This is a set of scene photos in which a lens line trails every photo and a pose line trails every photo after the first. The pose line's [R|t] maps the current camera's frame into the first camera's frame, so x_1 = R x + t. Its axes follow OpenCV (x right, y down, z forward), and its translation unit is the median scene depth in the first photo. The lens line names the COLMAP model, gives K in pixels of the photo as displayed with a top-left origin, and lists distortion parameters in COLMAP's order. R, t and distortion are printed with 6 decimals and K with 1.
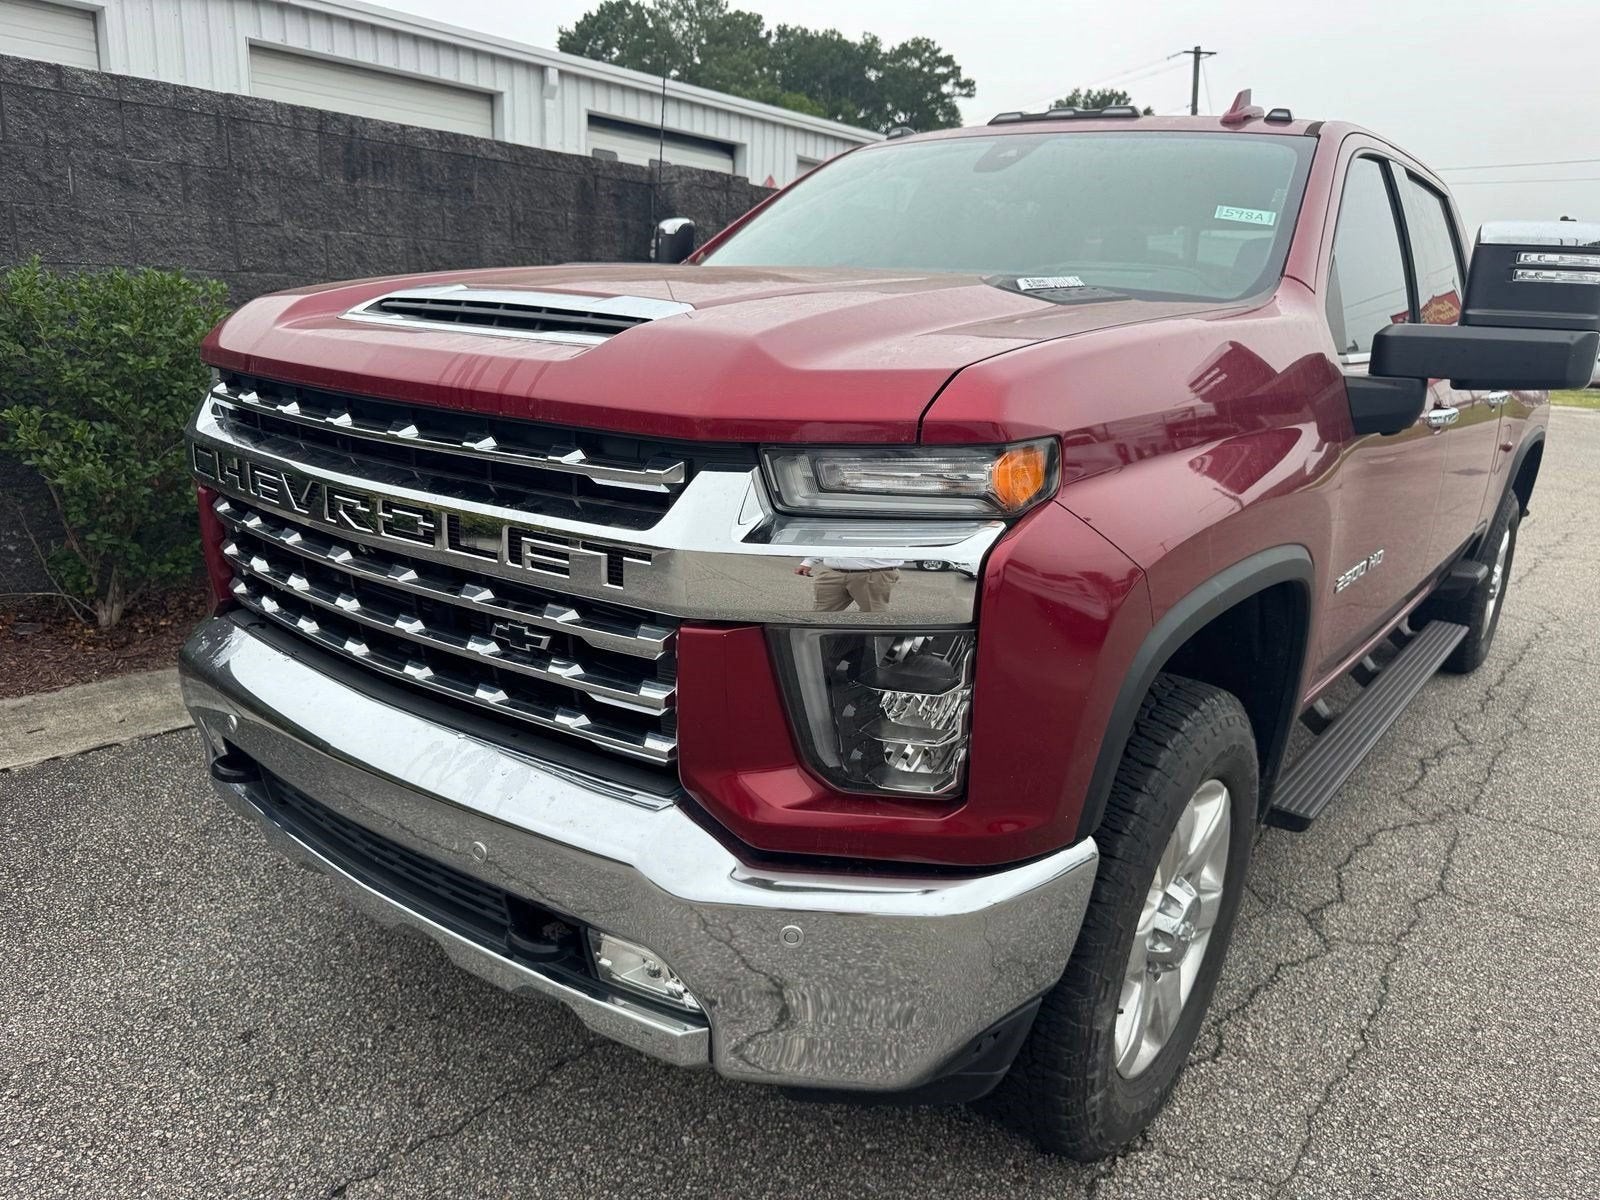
lens RADIAL K [[1128.2, 0, 795.1], [0, 1128.2, 602.8], [0, 0, 1]] dist [0.053936, -0.066081]
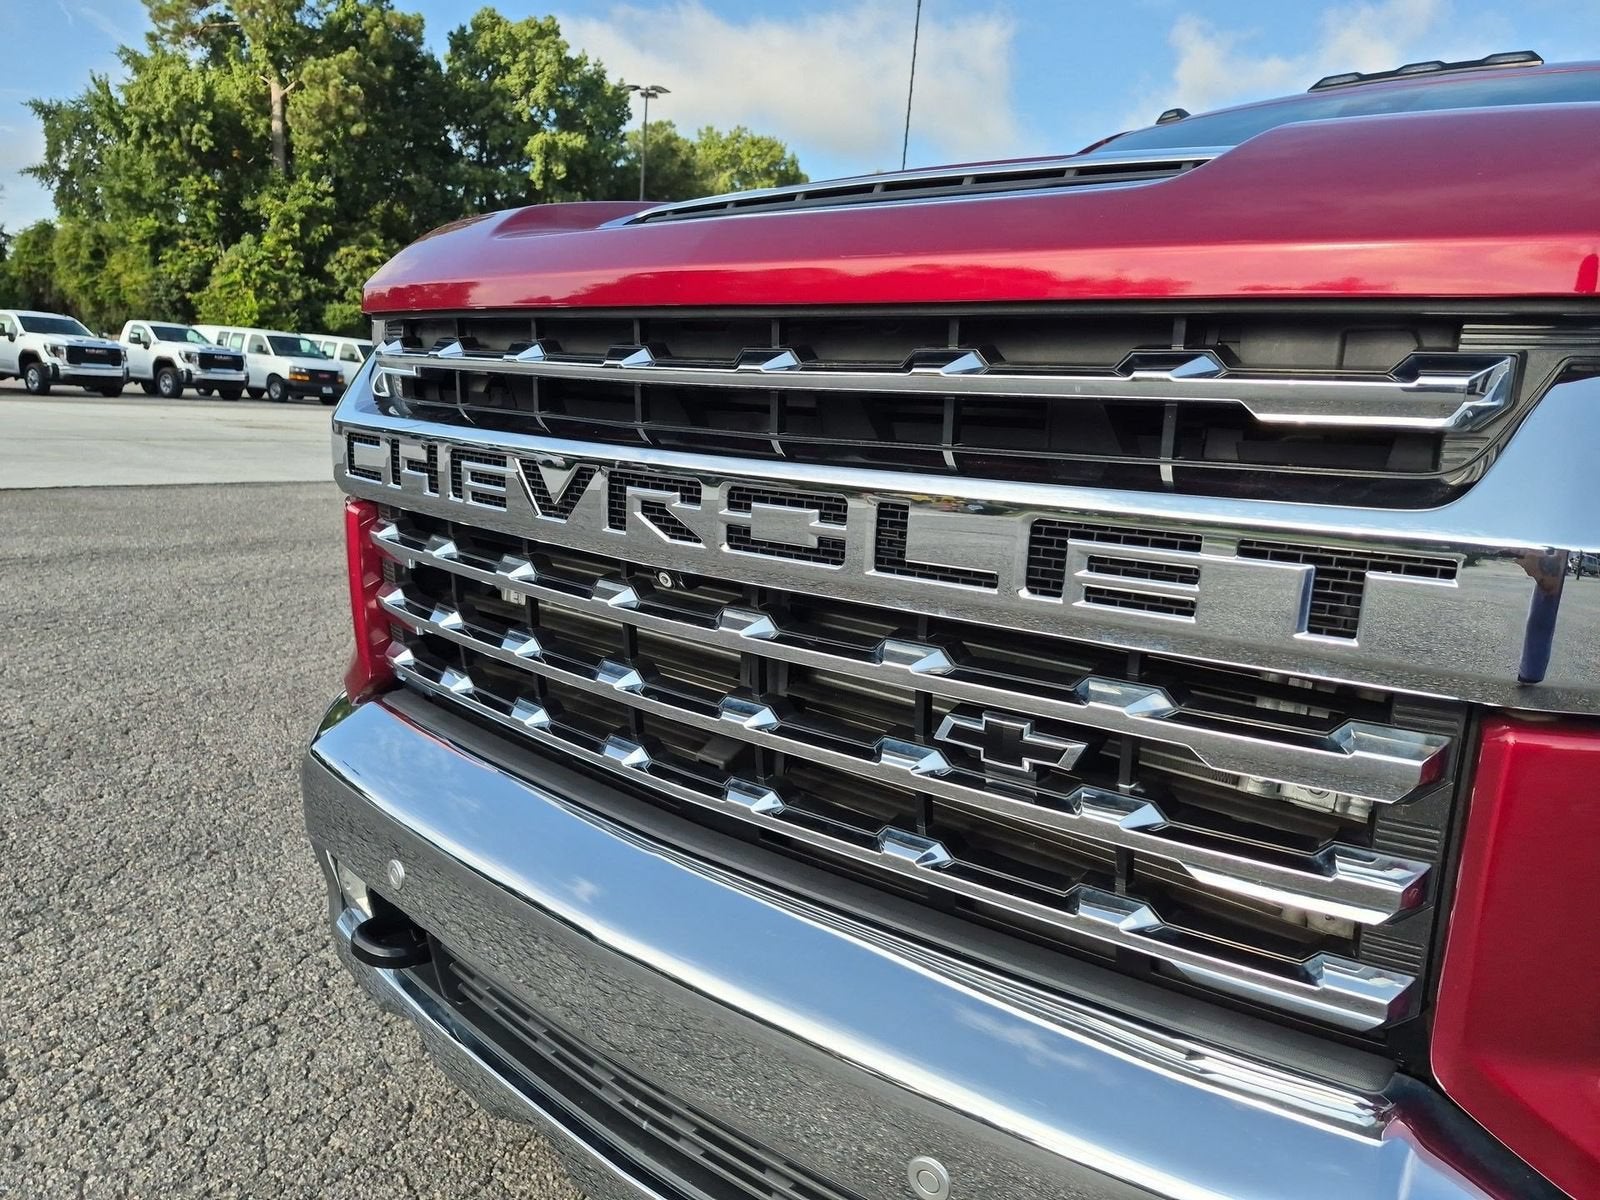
lens RADIAL K [[1128.2, 0, 794.5], [0, 1128.2, 602.1], [0, 0, 1]] dist [0.053936, -0.066081]
pose [[0.998838, 0.007471, -0.047619, -0.134128], [-0.011453, 0.996408, -0.083906, 0.004390], [0.046821, 0.084354, 0.995335, 0.205928]]
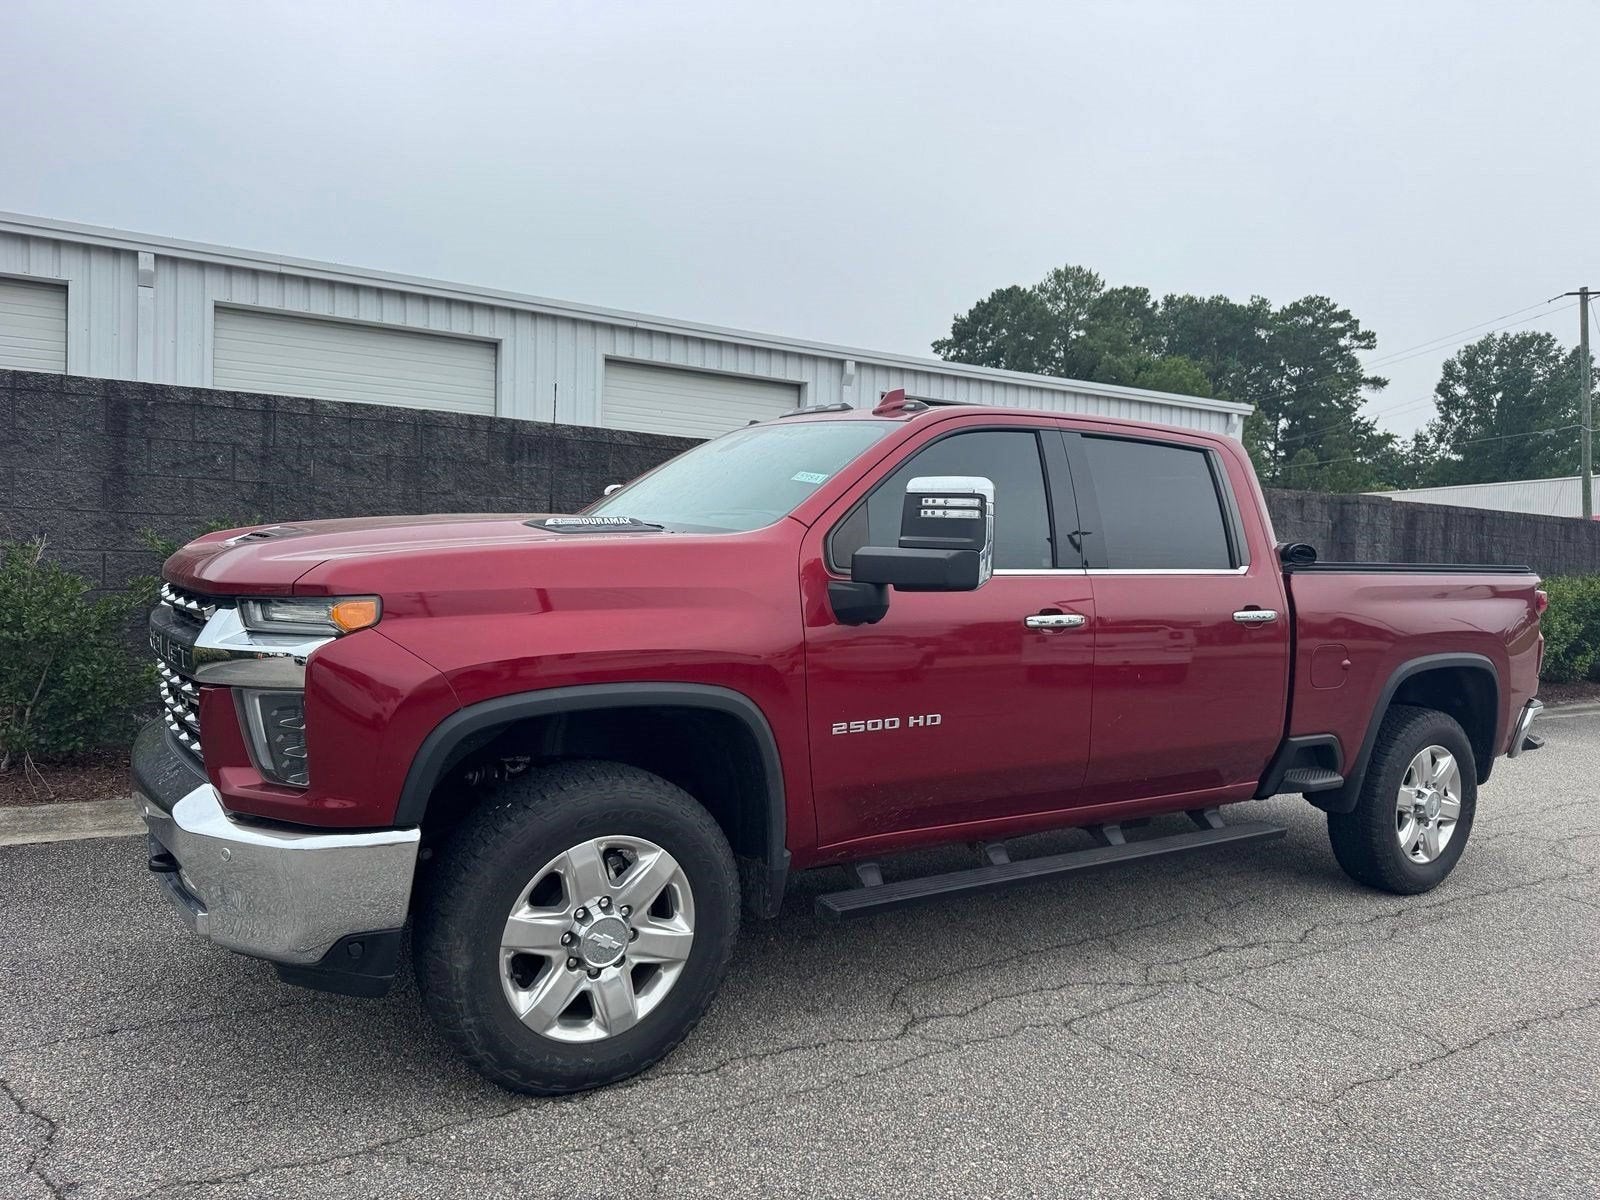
lens RADIAL K [[1128.2, 0, 816.2], [0, 1128.2, 611.0], [0, 0, 1]] dist [0.053936, -0.066081]
pose [[0.947159, 0.012072, -0.320536, 0.587266], [-0.077927, 0.978014, -0.193434, 0.072341], [0.311154, 0.208191, 0.927276, -0.203139]]
